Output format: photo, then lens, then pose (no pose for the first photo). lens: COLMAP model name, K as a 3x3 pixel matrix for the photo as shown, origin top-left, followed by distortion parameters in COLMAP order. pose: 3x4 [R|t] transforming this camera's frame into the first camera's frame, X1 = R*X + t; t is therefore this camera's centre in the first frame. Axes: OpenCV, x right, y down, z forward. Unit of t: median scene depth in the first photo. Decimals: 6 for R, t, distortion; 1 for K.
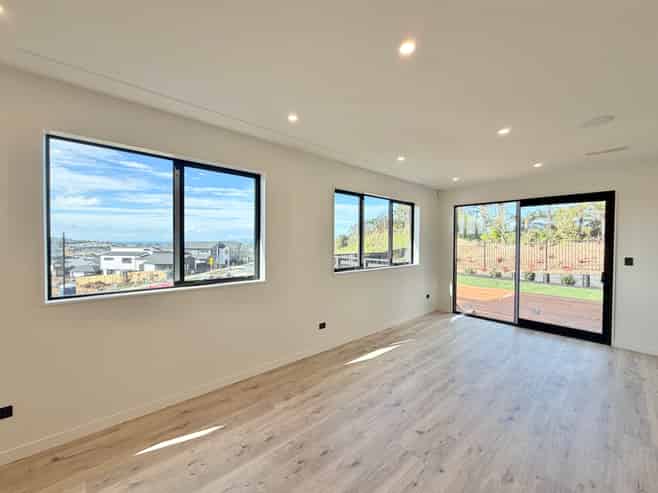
lens RADIAL K [[263.0, 0, 327.1], [0, 263.0, 245.4], [0, 0, 1]] dist [0.000018, 0.000070]
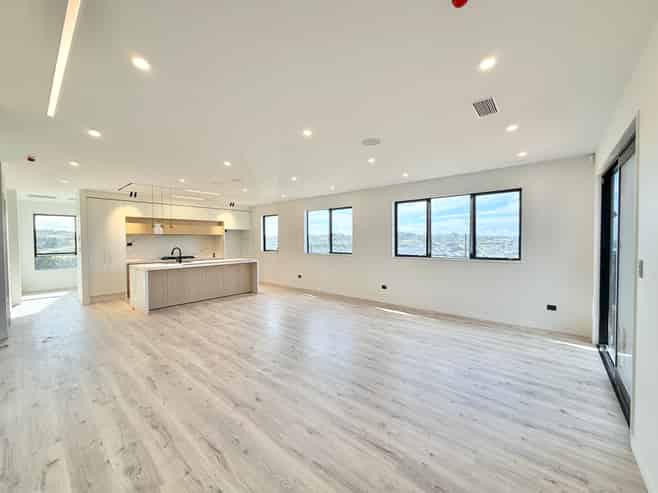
lens RADIAL K [[263.0, 0, 327.1], [0, 263.0, 245.4], [0, 0, 1]] dist [0.000018, 0.000070]
pose [[0.134430, 0.013968, -0.990825, 1.204790], [-0.010785, 0.999862, 0.012632, 0.019470], [0.990864, 0.008988, 0.134562, 0.318925]]
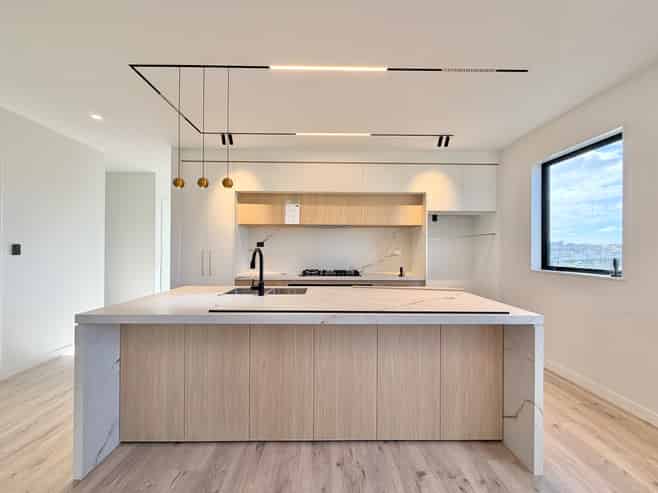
lens RADIAL K [[263.0, 0, 327.1], [0, 263.0, 245.4], [0, 0, 1]] dist [0.000018, 0.000070]
pose [[-0.650051, -0.016128, -0.759719, 0.657985], [-0.023432, 0.999725, -0.001174, 0.031613], [0.759529, 0.017038, -0.650250, 0.231017]]
